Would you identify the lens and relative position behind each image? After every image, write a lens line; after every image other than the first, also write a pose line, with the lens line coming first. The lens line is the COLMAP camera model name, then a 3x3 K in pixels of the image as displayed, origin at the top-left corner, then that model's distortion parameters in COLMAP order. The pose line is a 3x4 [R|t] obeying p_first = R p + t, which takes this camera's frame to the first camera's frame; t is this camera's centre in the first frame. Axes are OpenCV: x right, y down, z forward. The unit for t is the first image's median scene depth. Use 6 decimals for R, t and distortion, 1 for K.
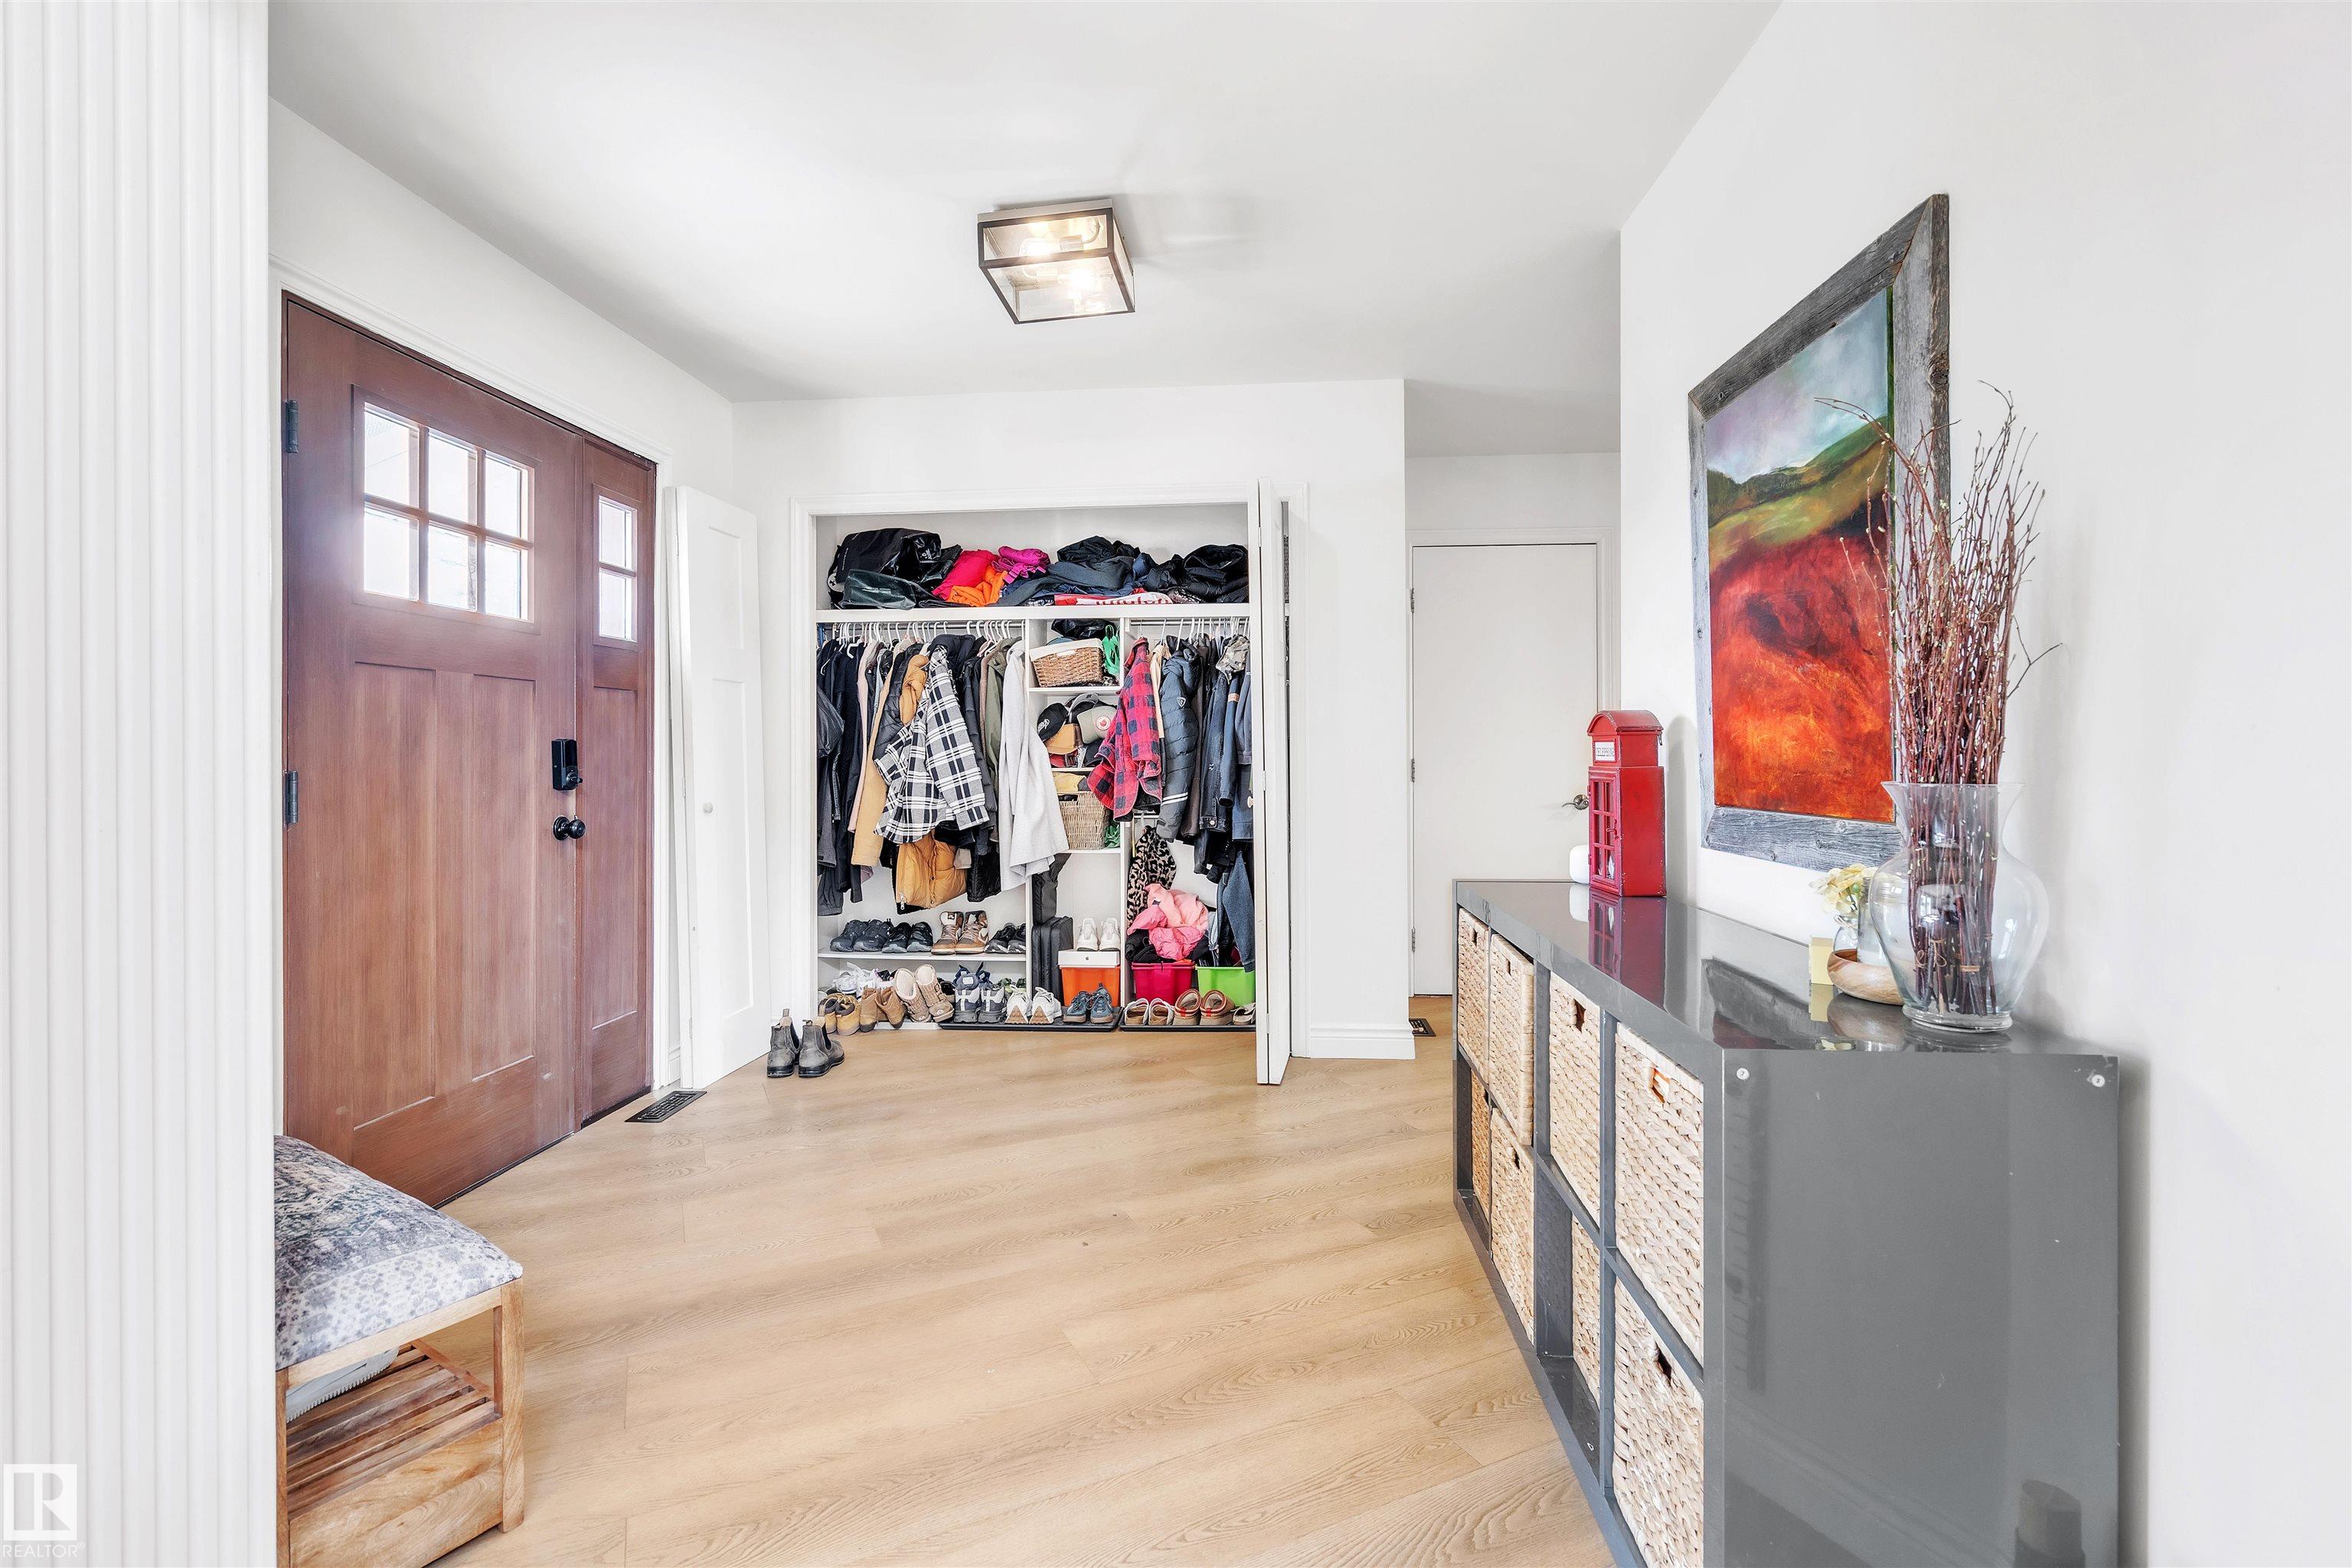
lens RADIAL K [[1072.8, 0, 1168.7], [0, 1072.8, 779.3], [0, 0, 1]] dist [-0.000546, -0.000430]
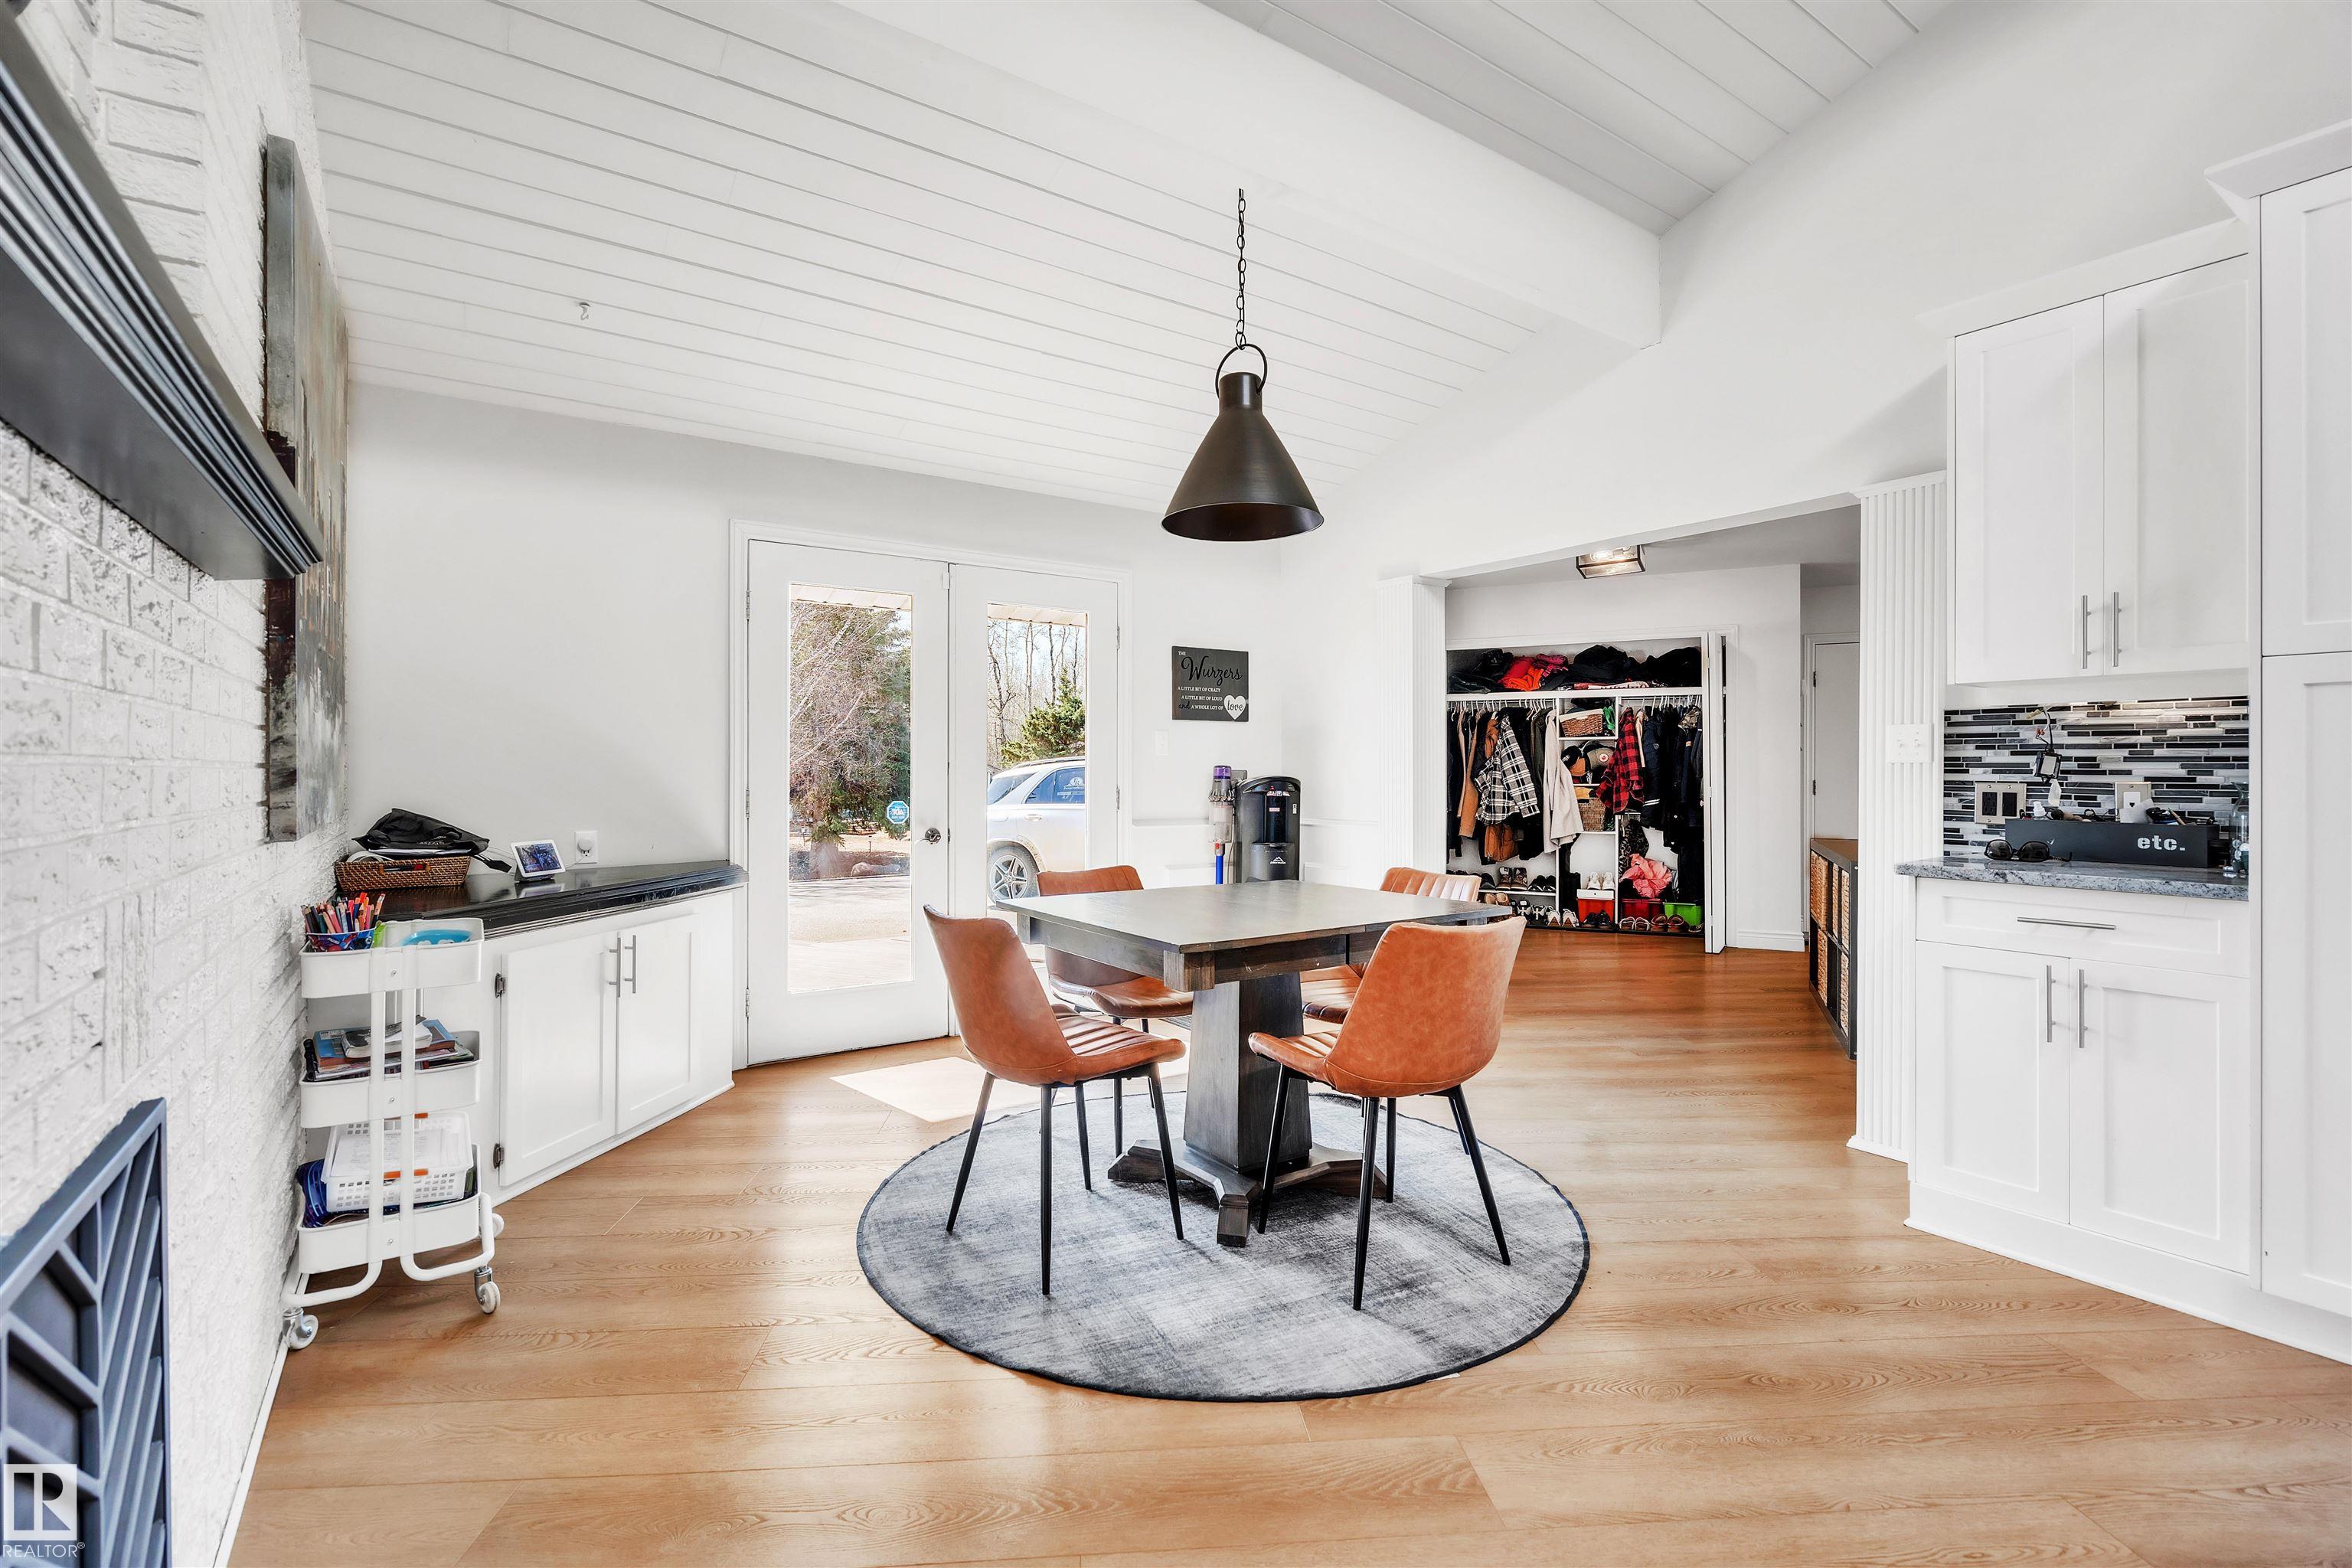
lens RADIAL K [[1072.8, 0, 1168.7], [0, 1072.8, 779.3], [0, 0, 1]] dist [-0.000546, -0.000430]
pose [[0.931726, 0.005356, -0.363122, -0.088745], [-0.010804, 0.999857, -0.012974, 0.011739], [0.363000, 0.016011, 0.931651, -0.864413]]
